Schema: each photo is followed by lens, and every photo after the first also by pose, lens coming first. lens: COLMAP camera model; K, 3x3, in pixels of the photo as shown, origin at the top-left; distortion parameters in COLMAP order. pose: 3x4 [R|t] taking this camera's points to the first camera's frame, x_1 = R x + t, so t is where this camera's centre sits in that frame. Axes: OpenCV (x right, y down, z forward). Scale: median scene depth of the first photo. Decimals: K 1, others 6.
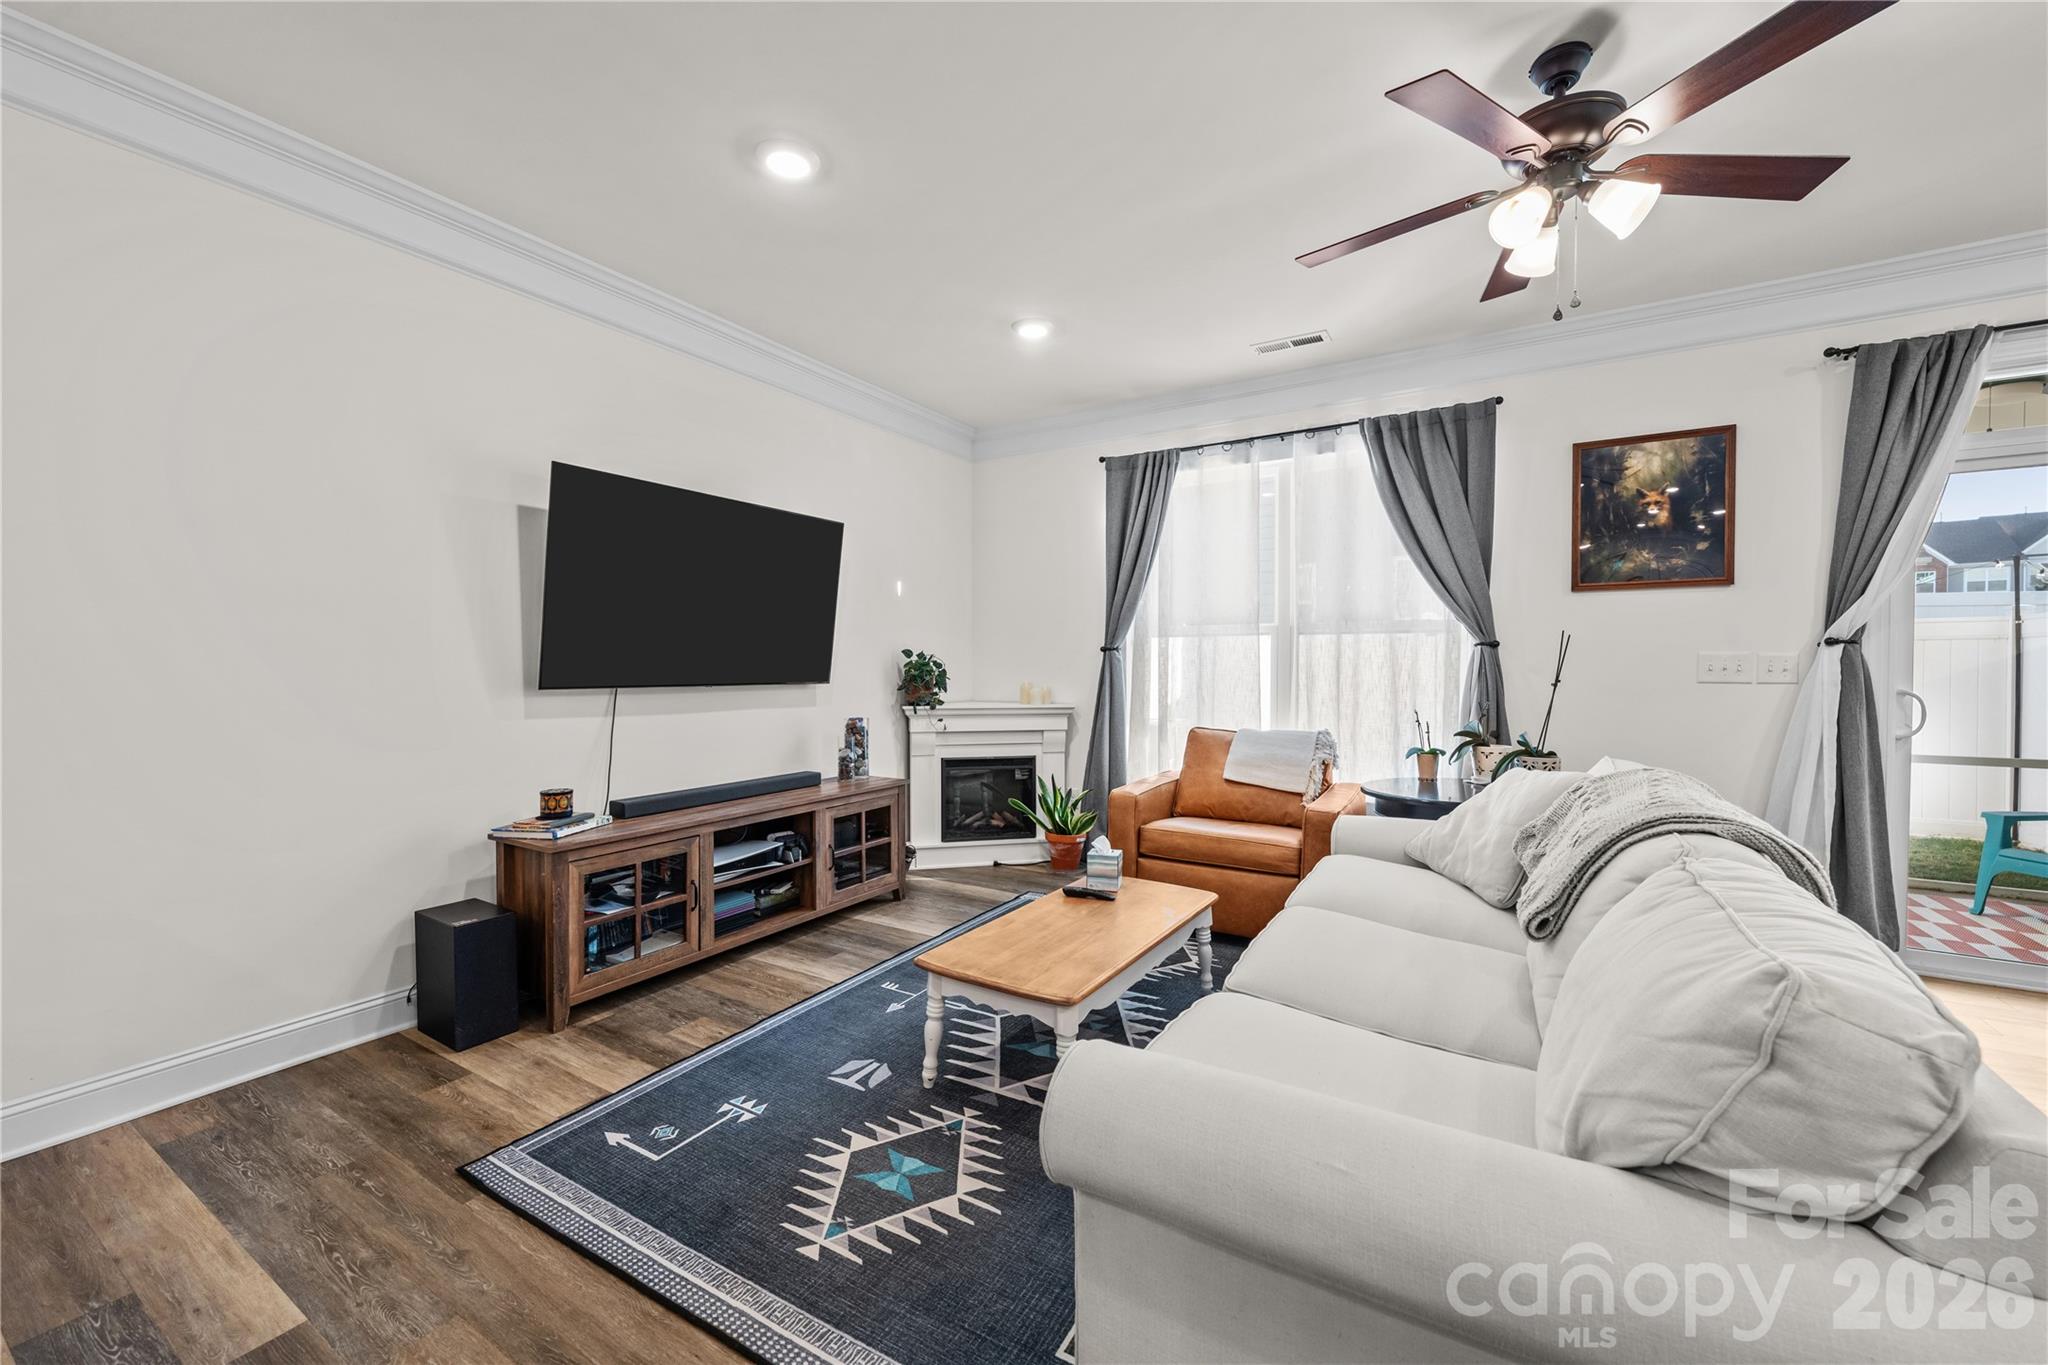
lens RADIAL K [[807.2, 0, 1017.8], [0, 807.2, 679.6], [0, 0, 1]] dist [0.000001, -0.000280]
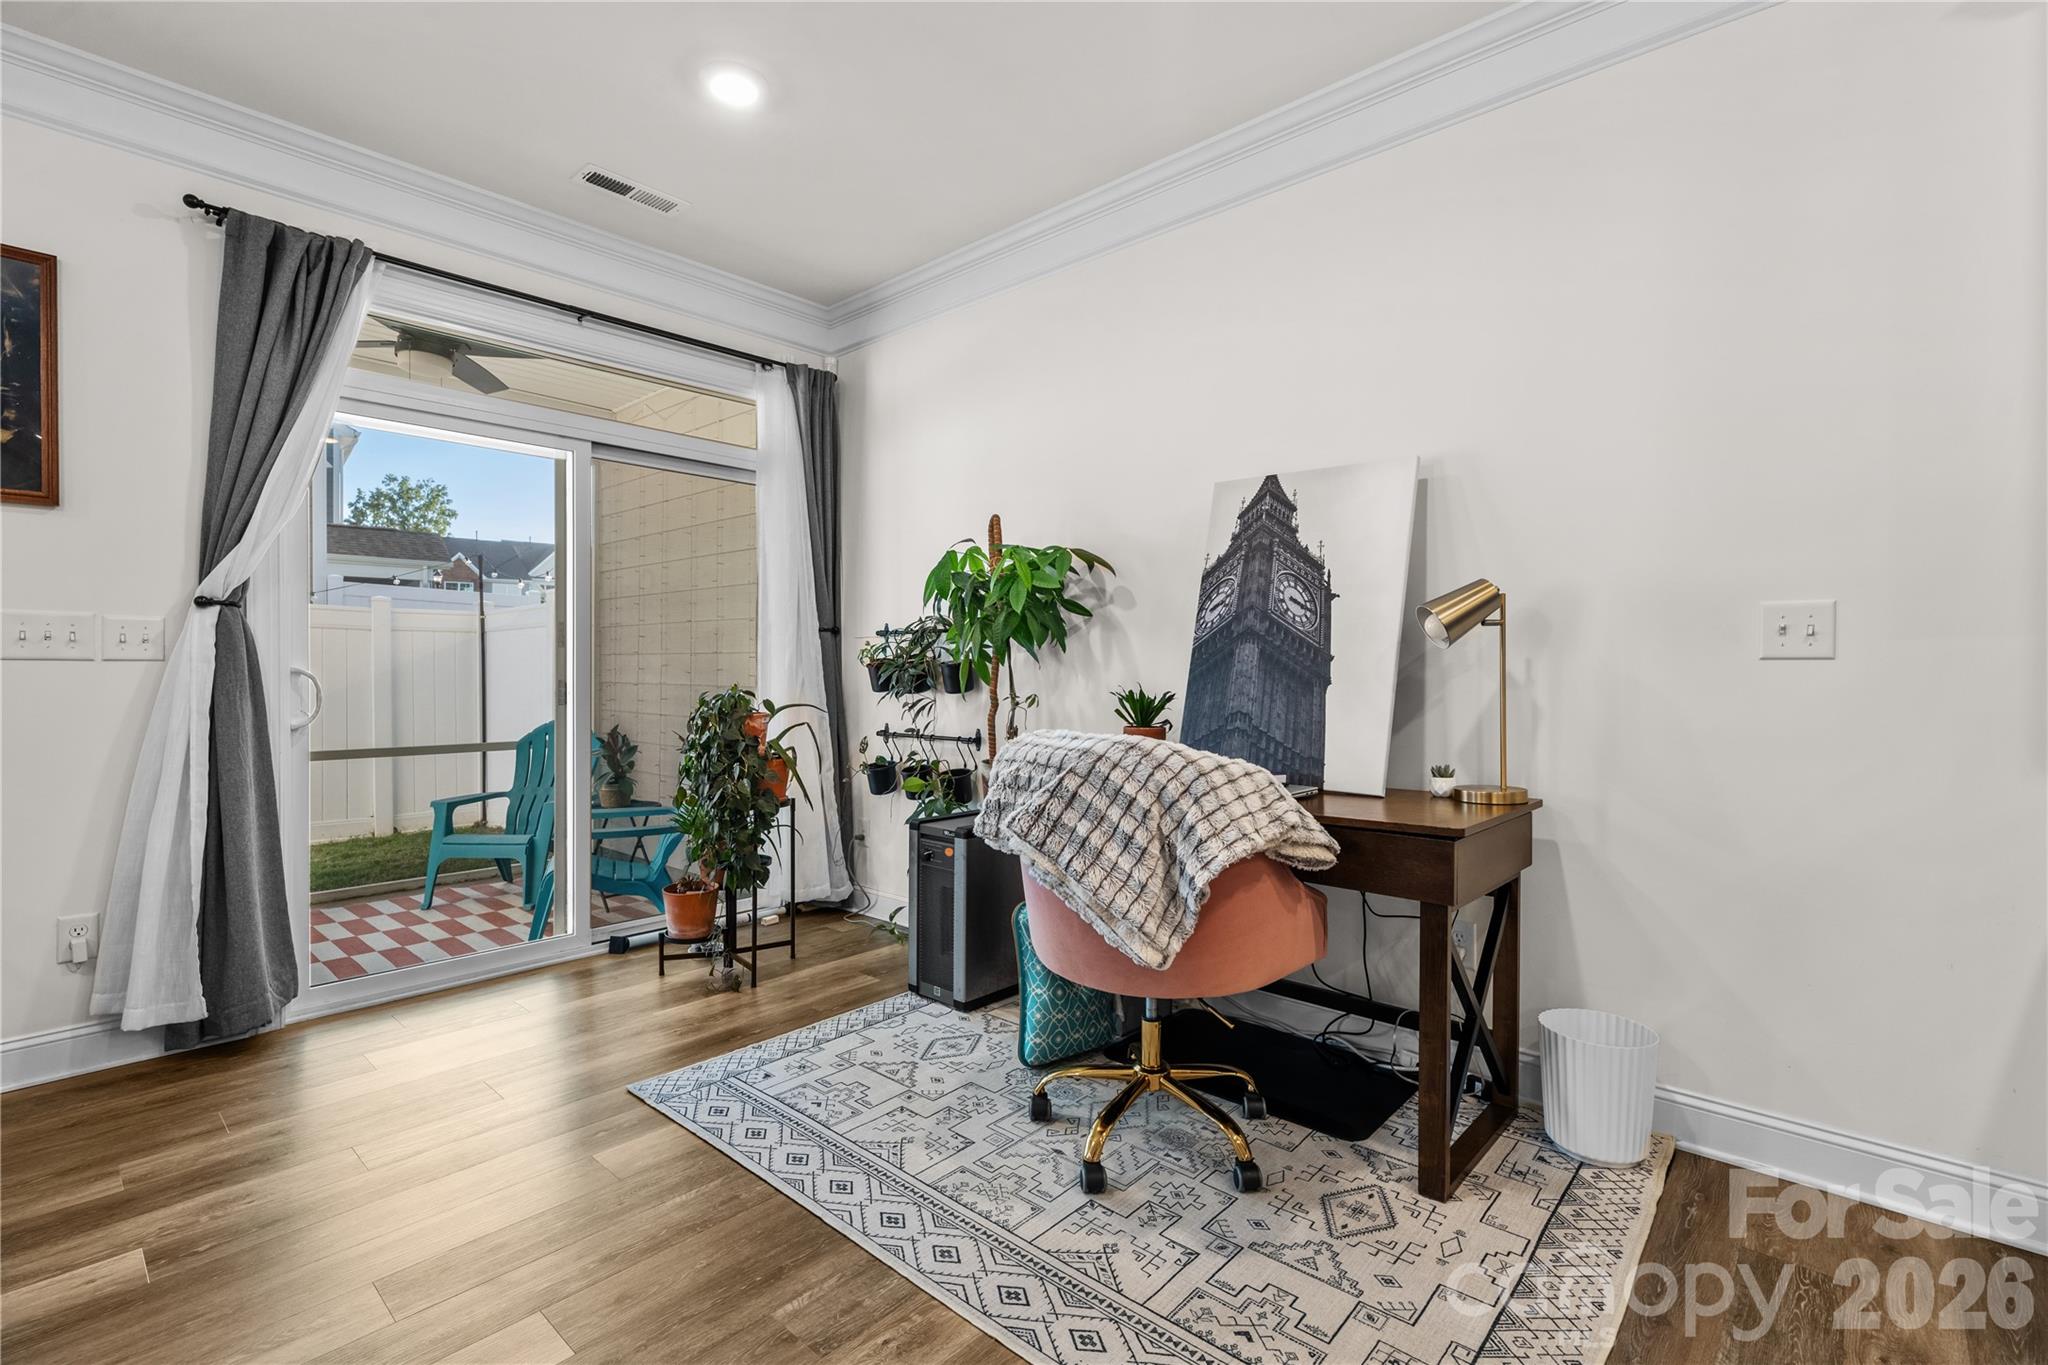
lens RADIAL K [[917.6, 0, 1031.8], [0, 917.6, 681.5], [0, 0, 1]] dist [0.006628, -0.000832]
pose [[0.182940, -0.012334, 0.983047, 0.329512], [0.015630, 0.999831, 0.009636, 0.028602], [-0.983000, 0.013602, 0.183102, 0.115401]]
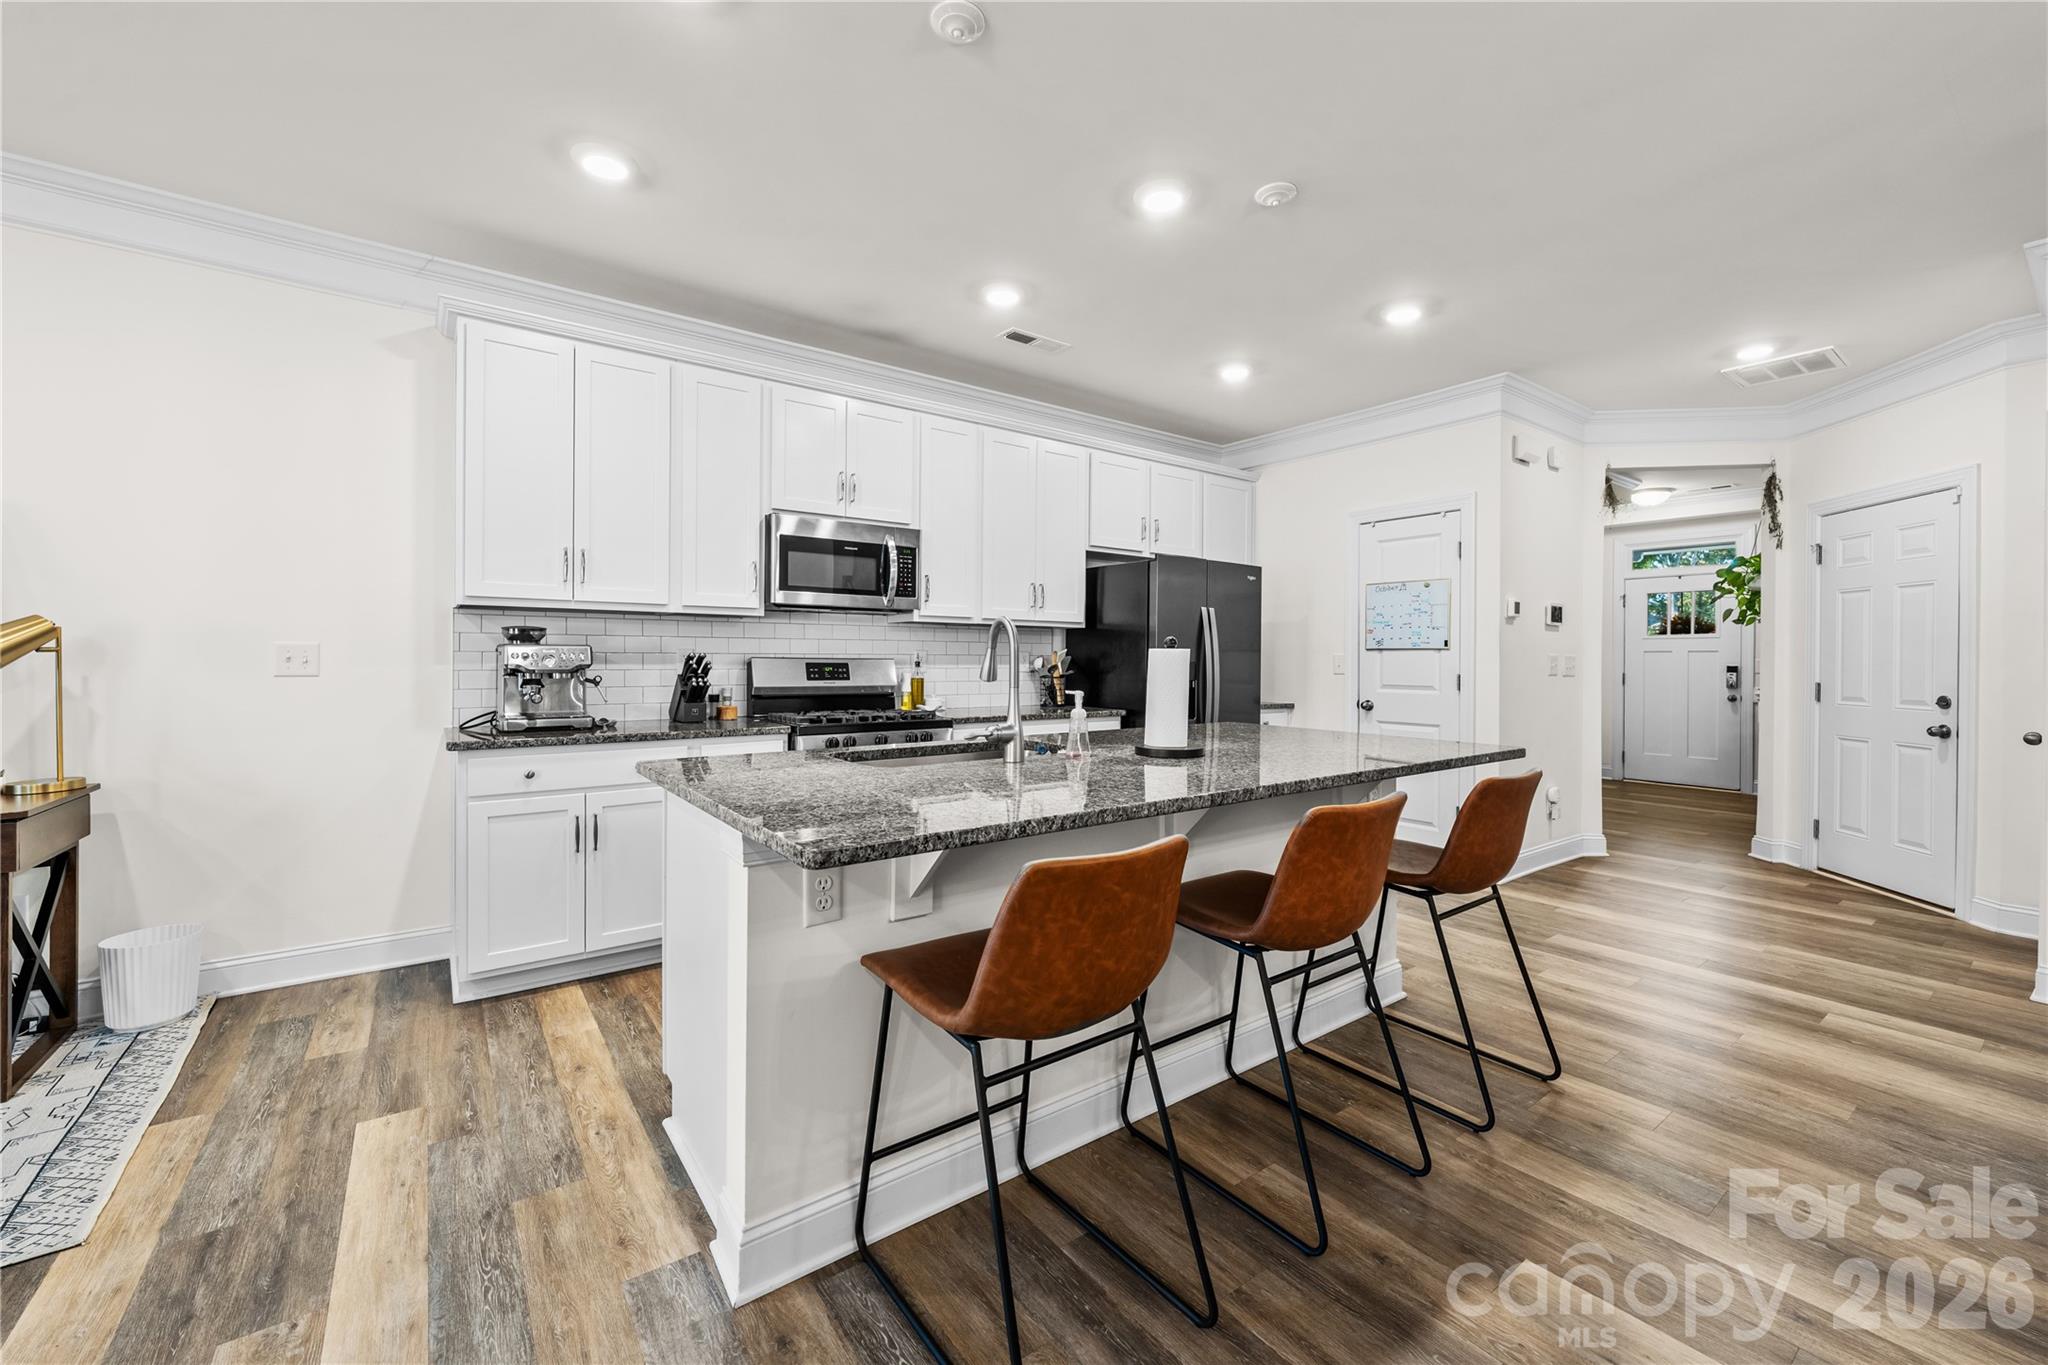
lens RADIAL K [[807.2, 0, 1015.5], [0, 807.2, 660.9], [0, 0, 1]] dist [0.000001, -0.000280]
pose [[-0.925714, -0.007119, 0.378157, -0.082573], [0.000420, 0.999803, 0.019850, -0.008523], [-0.378224, 0.018534, -0.925529, 0.267643]]
